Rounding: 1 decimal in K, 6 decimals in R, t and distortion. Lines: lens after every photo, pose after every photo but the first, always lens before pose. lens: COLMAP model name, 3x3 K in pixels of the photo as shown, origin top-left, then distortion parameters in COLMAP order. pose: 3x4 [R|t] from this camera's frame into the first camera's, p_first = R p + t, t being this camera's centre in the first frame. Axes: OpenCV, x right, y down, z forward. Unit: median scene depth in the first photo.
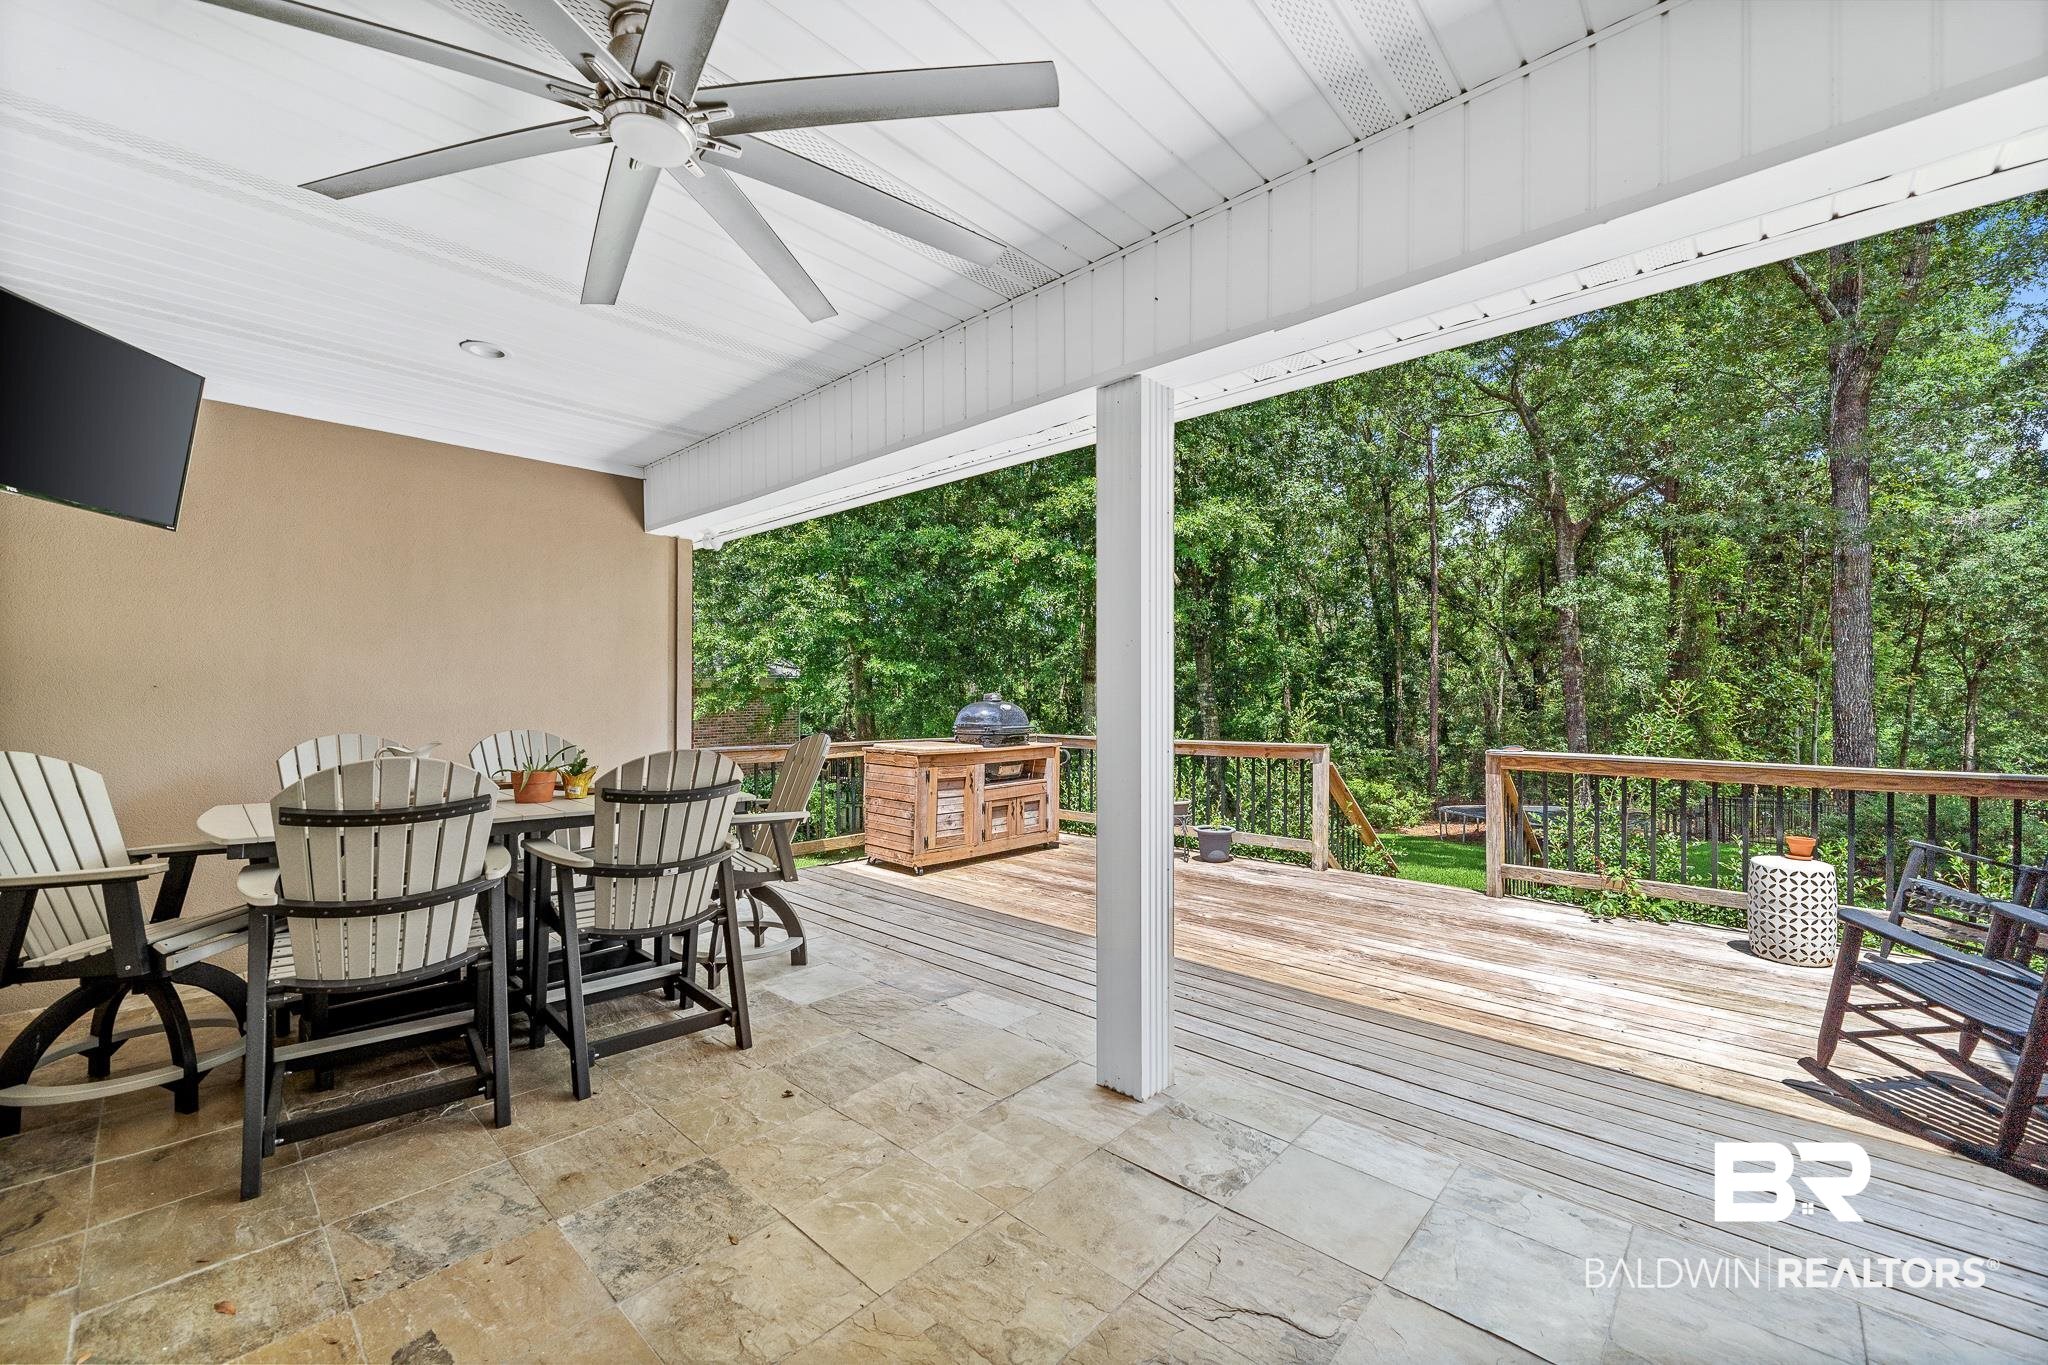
lens RADIAL K [[814.9, 0, 1020.3], [0, 814.9, 695.9], [0, 0, 1]] dist [-0.001061, -0.000299]
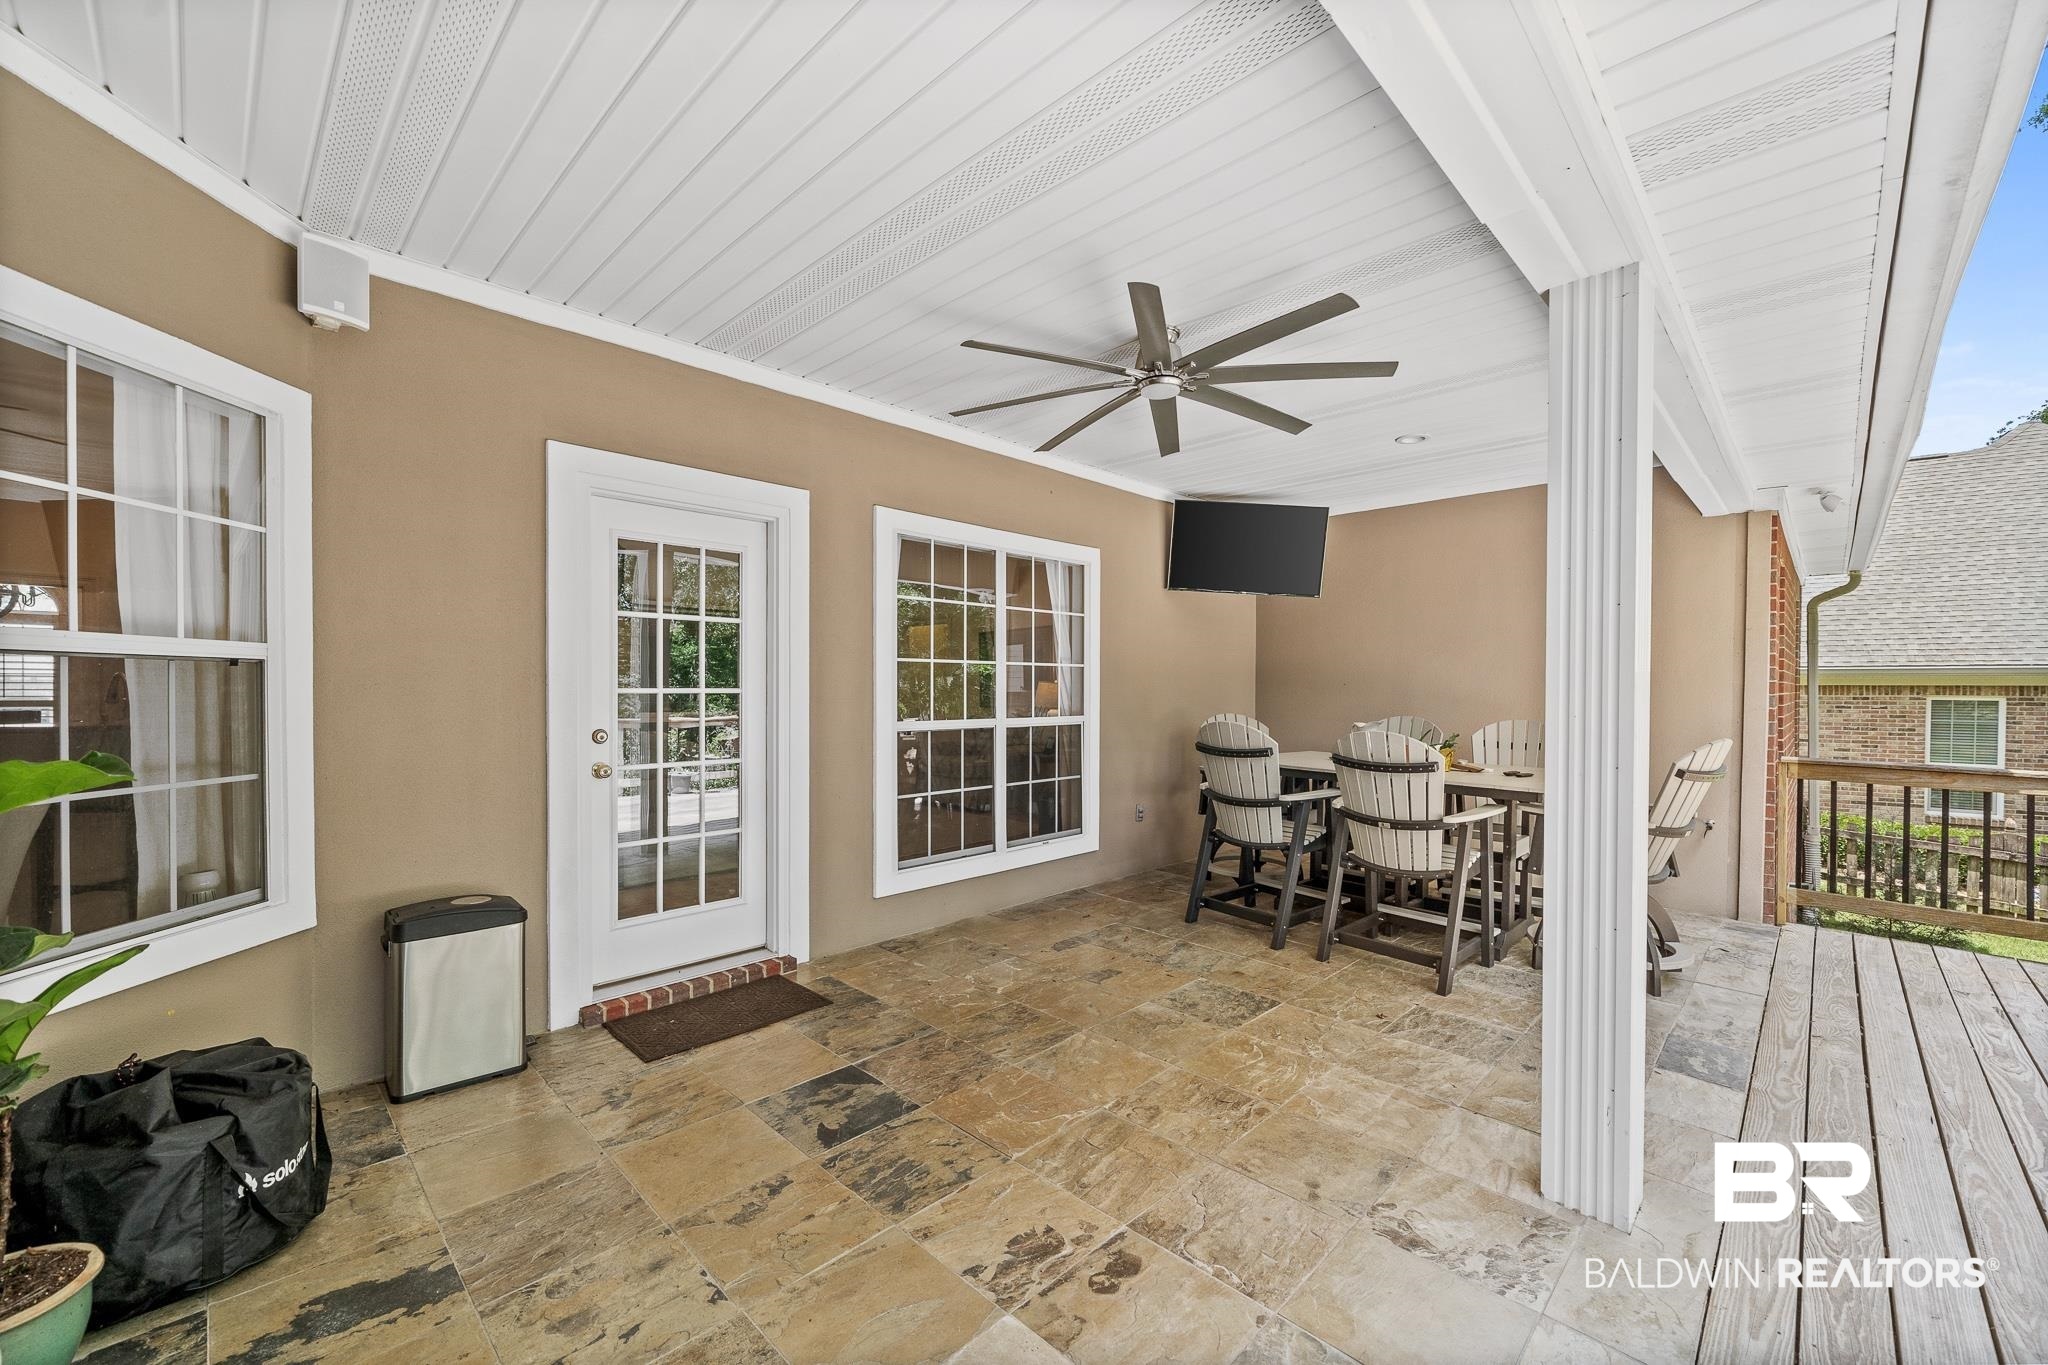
lens RADIAL K [[814.9, 0, 1028.8], [0, 814.9, 681.8], [0, 0, 1]] dist [-0.001061, -0.000299]
pose [[-0.021071, -0.001022, -0.999777, 0.159154], [-0.013510, 0.999908, -0.000738, -0.000467], [0.999687, 0.013492, -0.021083, 0.082868]]
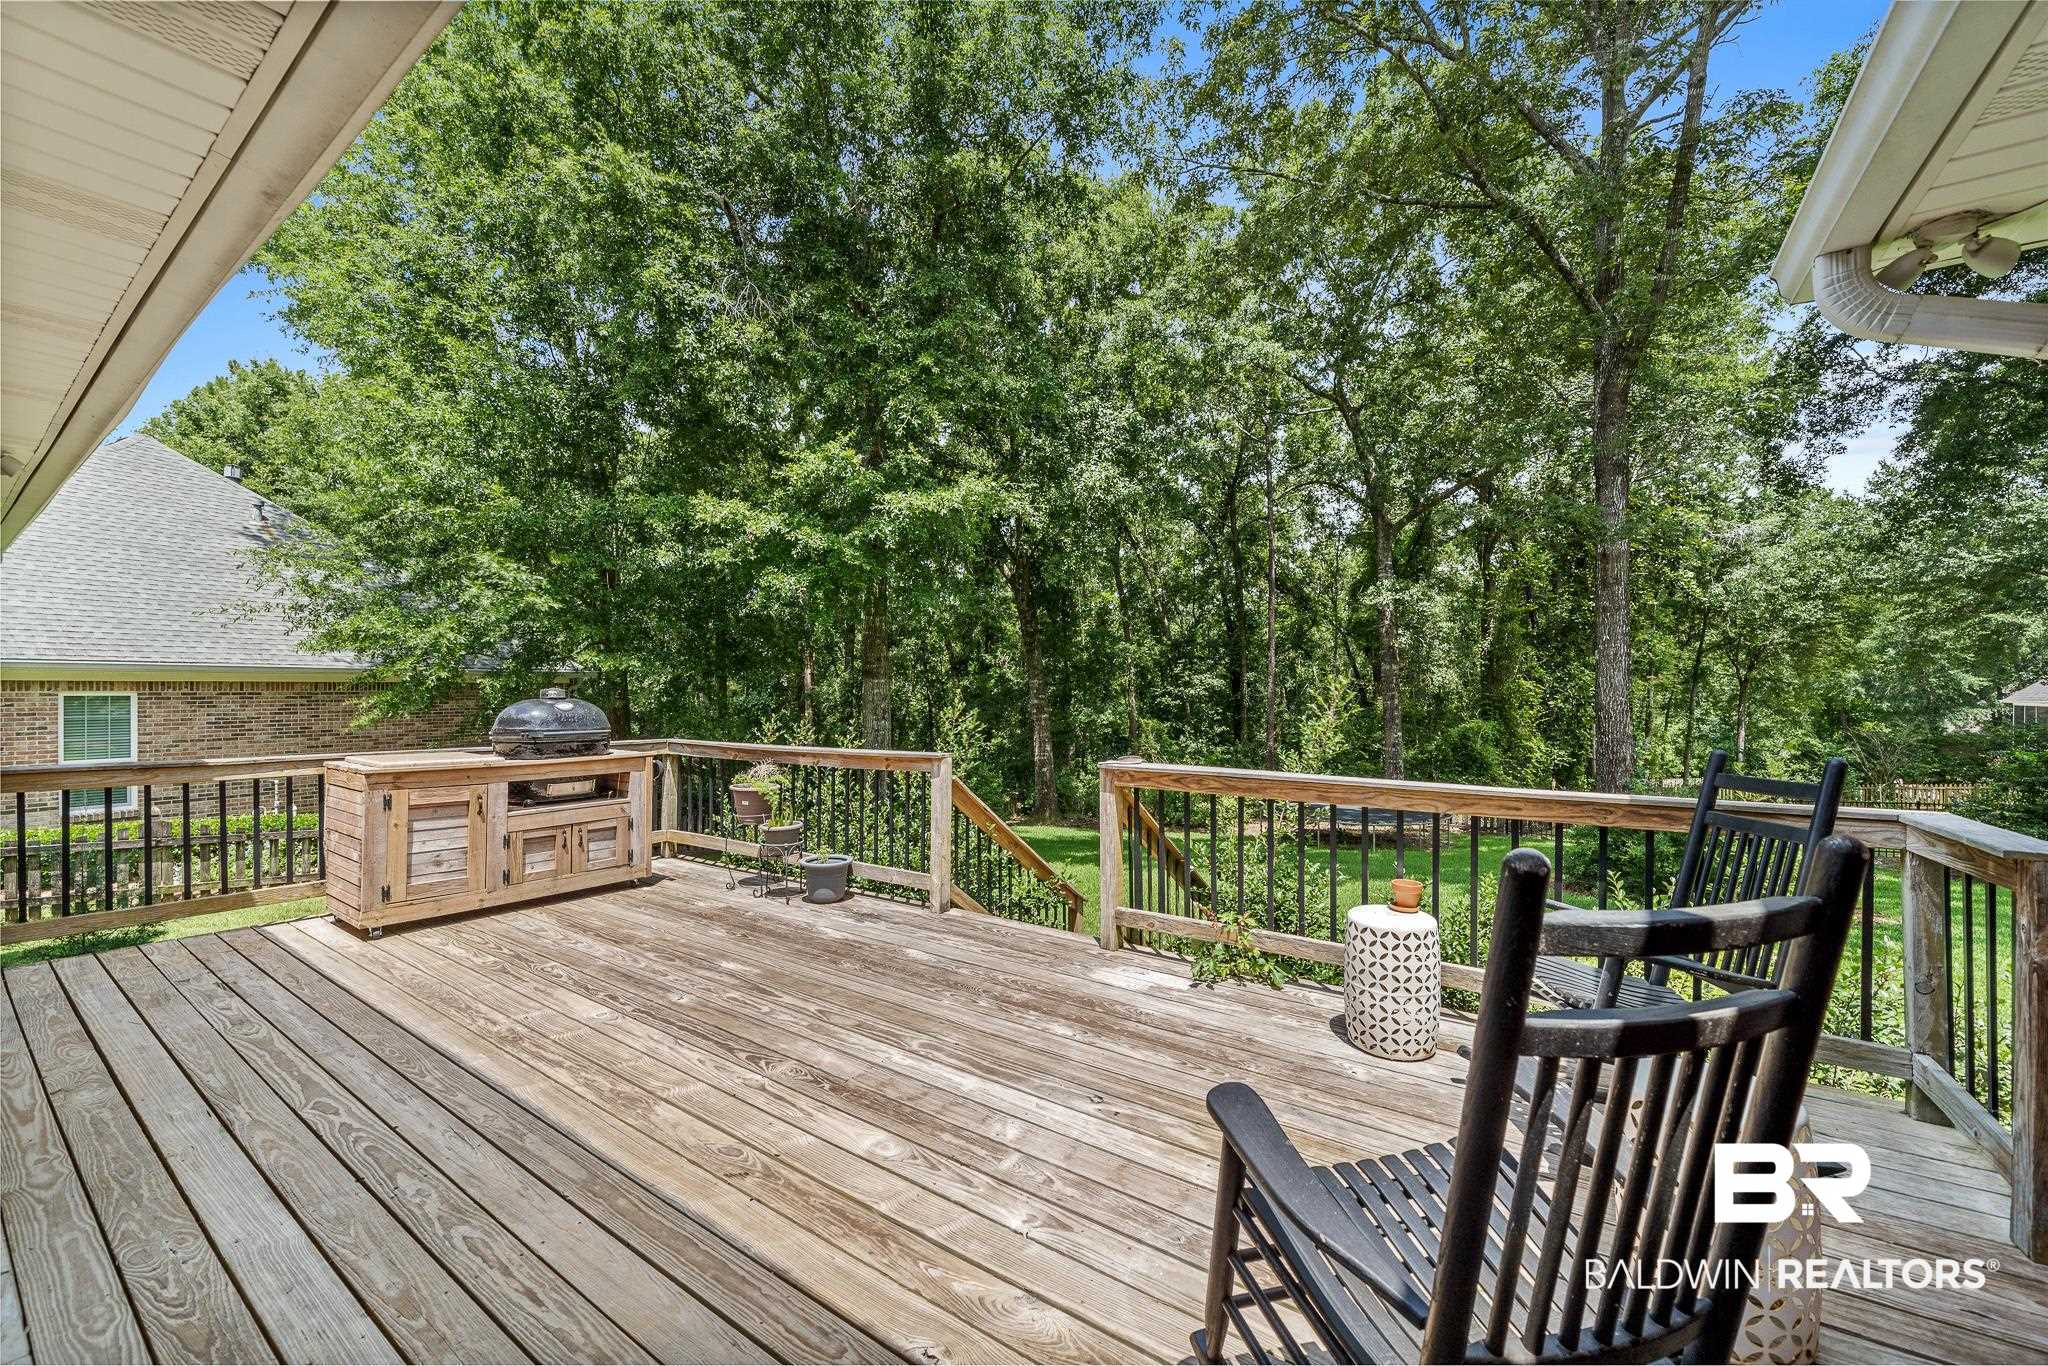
lens RADIAL K [[814.9, 0, 1021.9], [0, 814.9, 694.9], [0, 0, 1]] dist [-0.001061, -0.000299]
pose [[0.991433, 0.001658, 0.130608, 0.132972], [-0.001945, 0.999996, 0.002069, 0.000260], [-0.130604, -0.002305, 0.991432, 0.078835]]
